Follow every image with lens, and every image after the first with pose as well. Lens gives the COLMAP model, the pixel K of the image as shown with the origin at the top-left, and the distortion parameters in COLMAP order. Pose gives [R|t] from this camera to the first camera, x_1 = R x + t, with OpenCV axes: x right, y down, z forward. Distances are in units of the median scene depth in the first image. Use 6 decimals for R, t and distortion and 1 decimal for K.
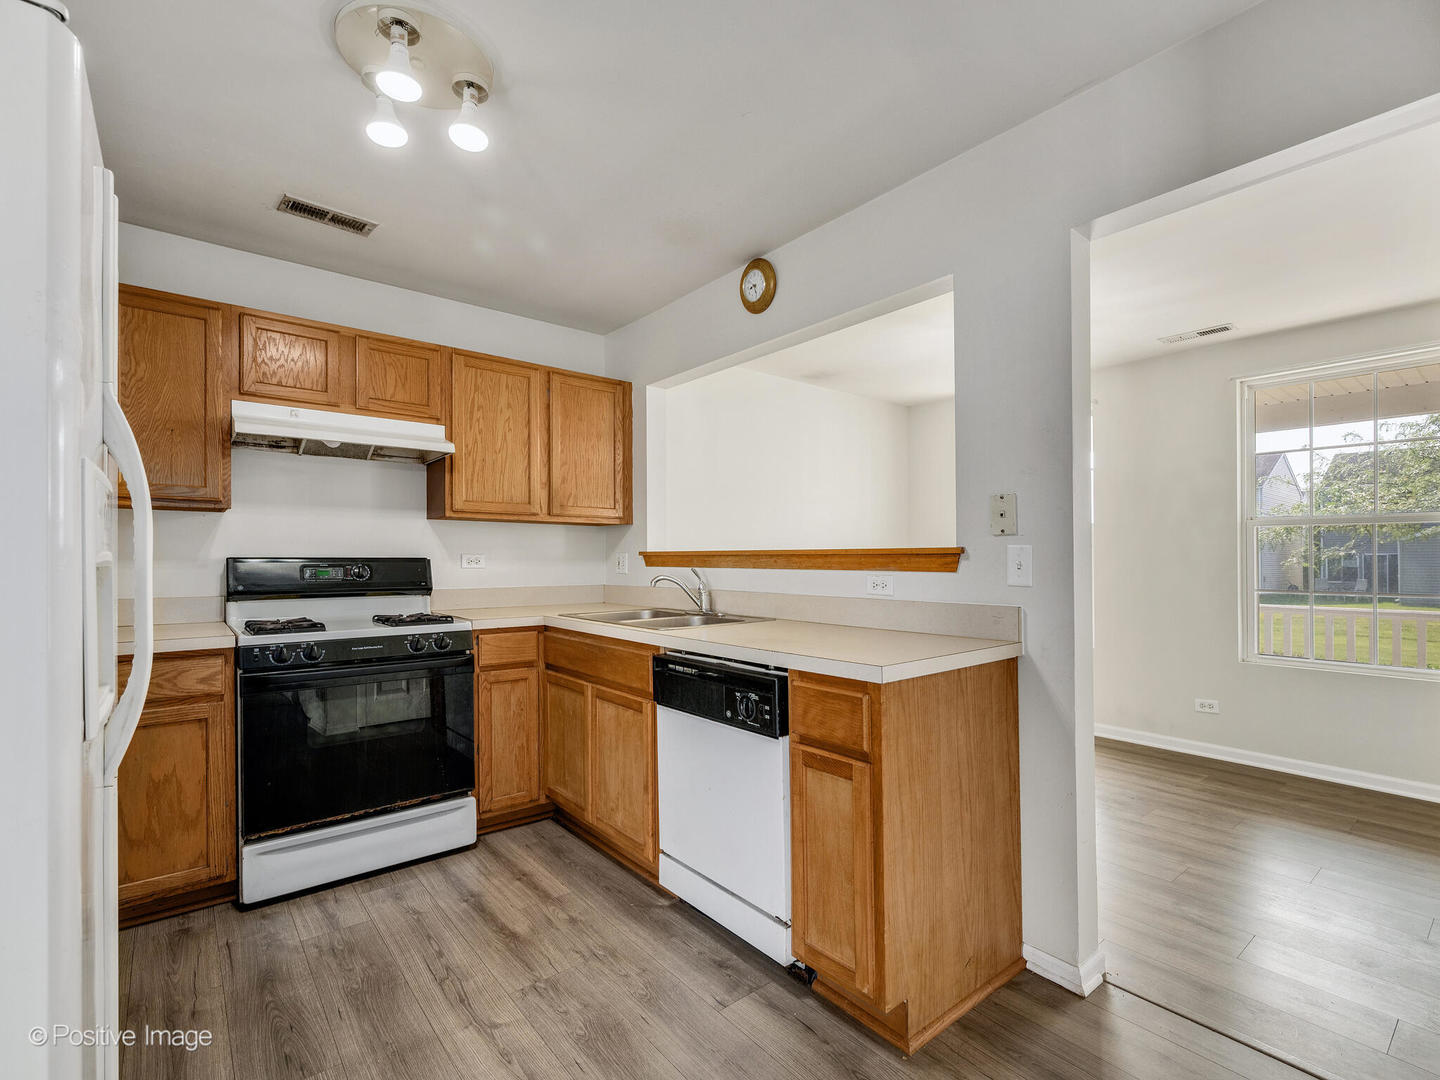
lens RADIAL K [[673.1, 0, 747.6], [0, 673.1, 550.0], [0, 0, 1]] dist [-0.000206, -0.000103]
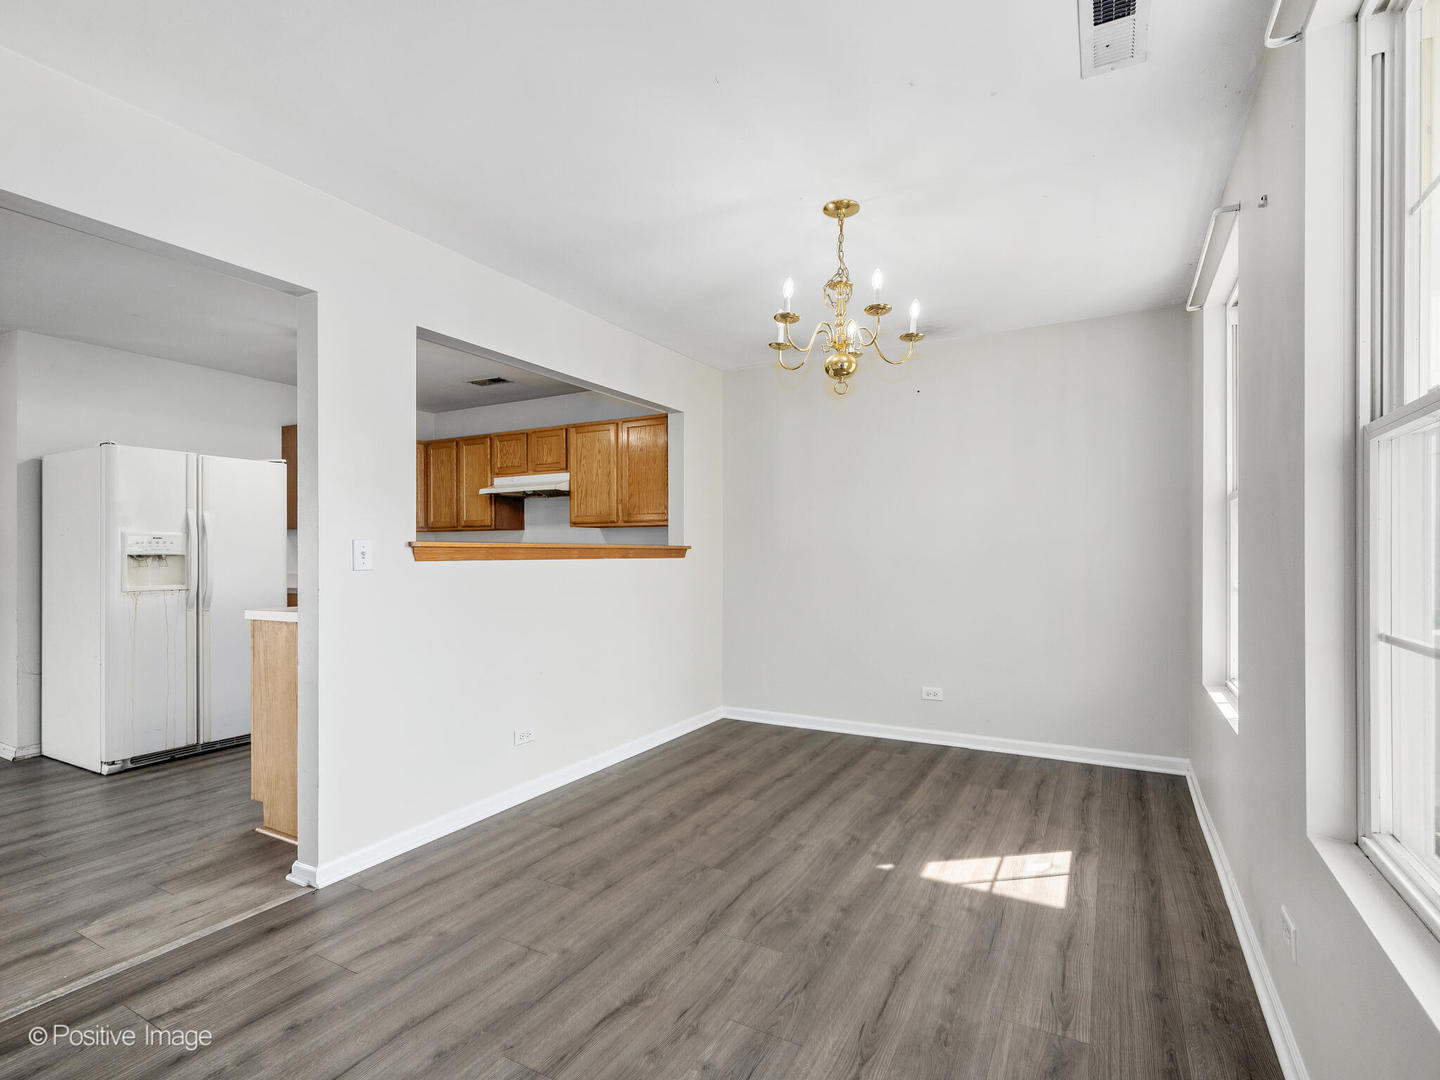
lens RADIAL K [[659.2, 0, 804.4], [0, 659.2, 557.7], [0, 0, 1]] dist [0.003129, -0.000295]
pose [[0.416028, 0.005116, -0.909338, 1.246916], [0.015298, 0.999803, 0.012624, 0.015065], [0.909223, -0.019163, 0.415868, 0.825431]]
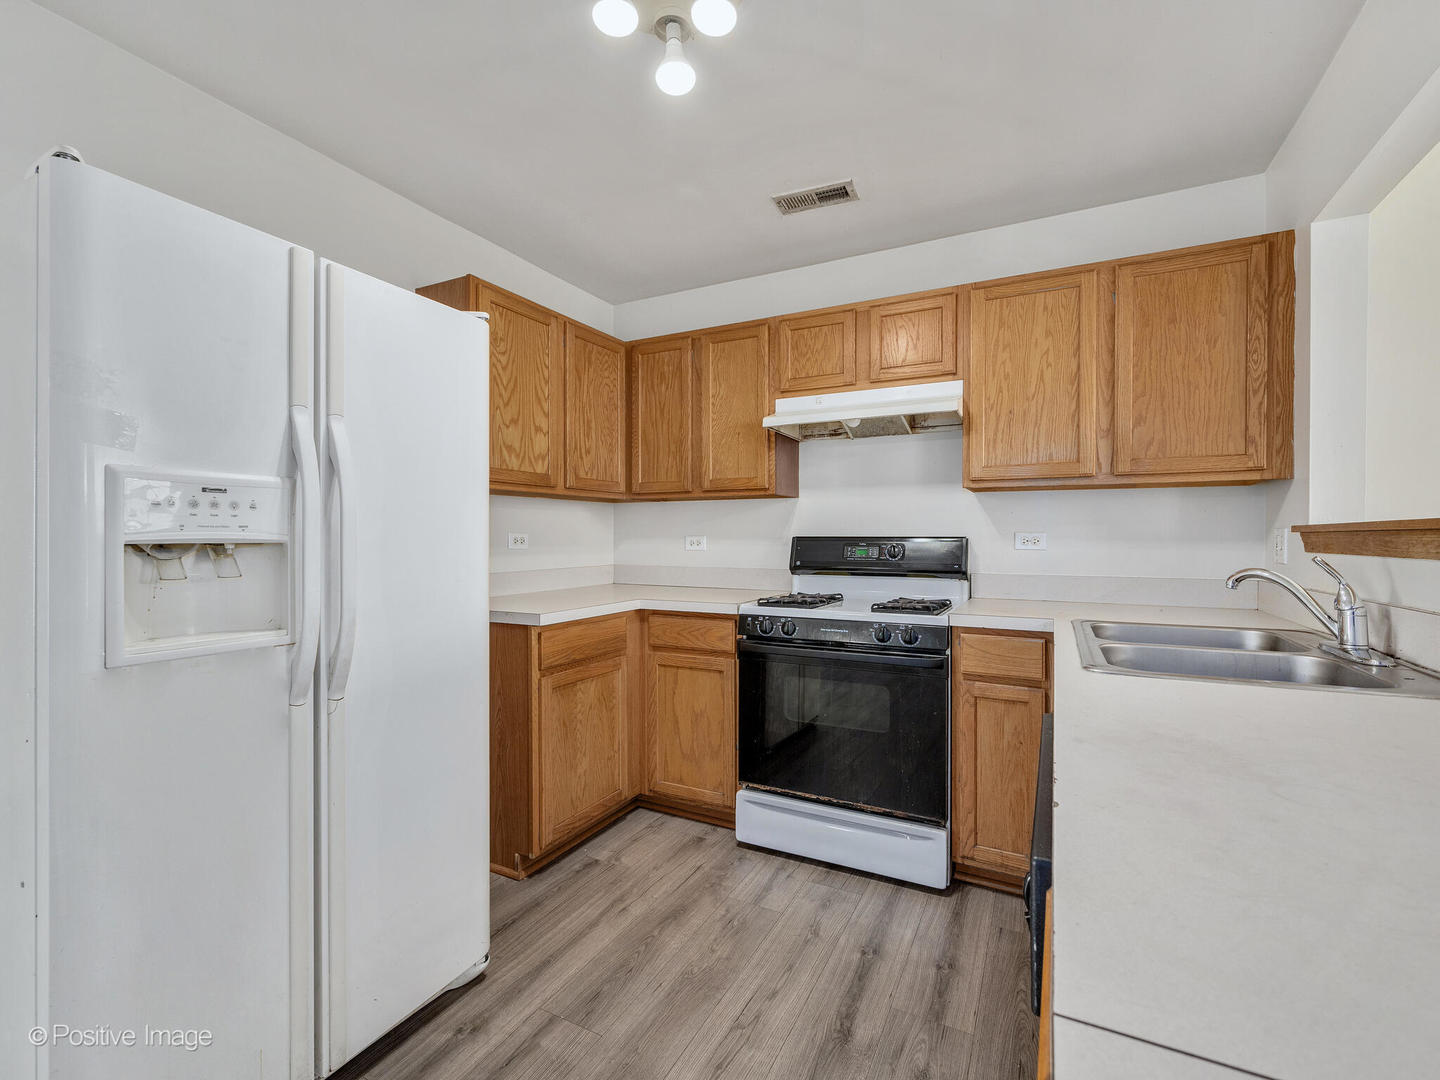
lens RADIAL K [[640.7, 0, 727.6], [0, 640.7, 543.3], [0, 0, 1]] dist [-0.000436, 0.000729]
pose [[0.380553, 0.008202, -0.924723, 0.177020], [0.010307, 0.999861, 0.013111, 0.006075], [0.924702, -0.014520, 0.380416, 0.411313]]
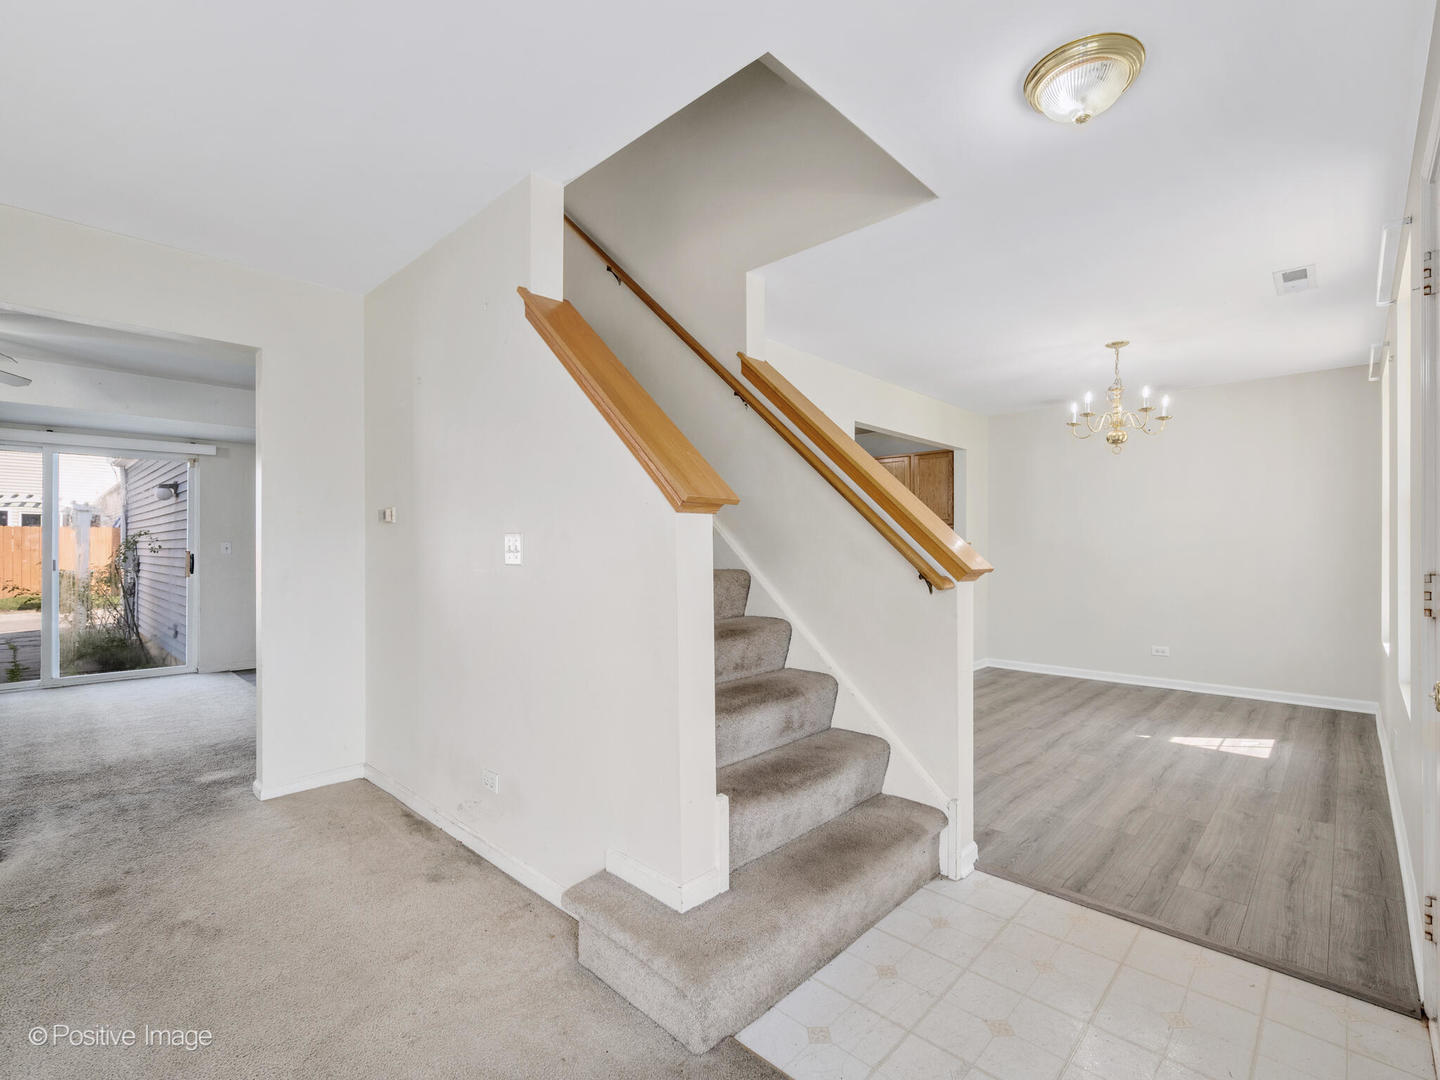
lens RADIAL K [[671.7, 0, 777.2], [0, 671.7, 548.6], [0, 0, 1]] dist [-0.002213, 0.000113]
pose [[0.158405, 0.001454, -0.987373, 1.805751], [0.013276, 0.999905, 0.003603, 0.006902], [0.987285, -0.013679, 0.158370, 0.274680]]
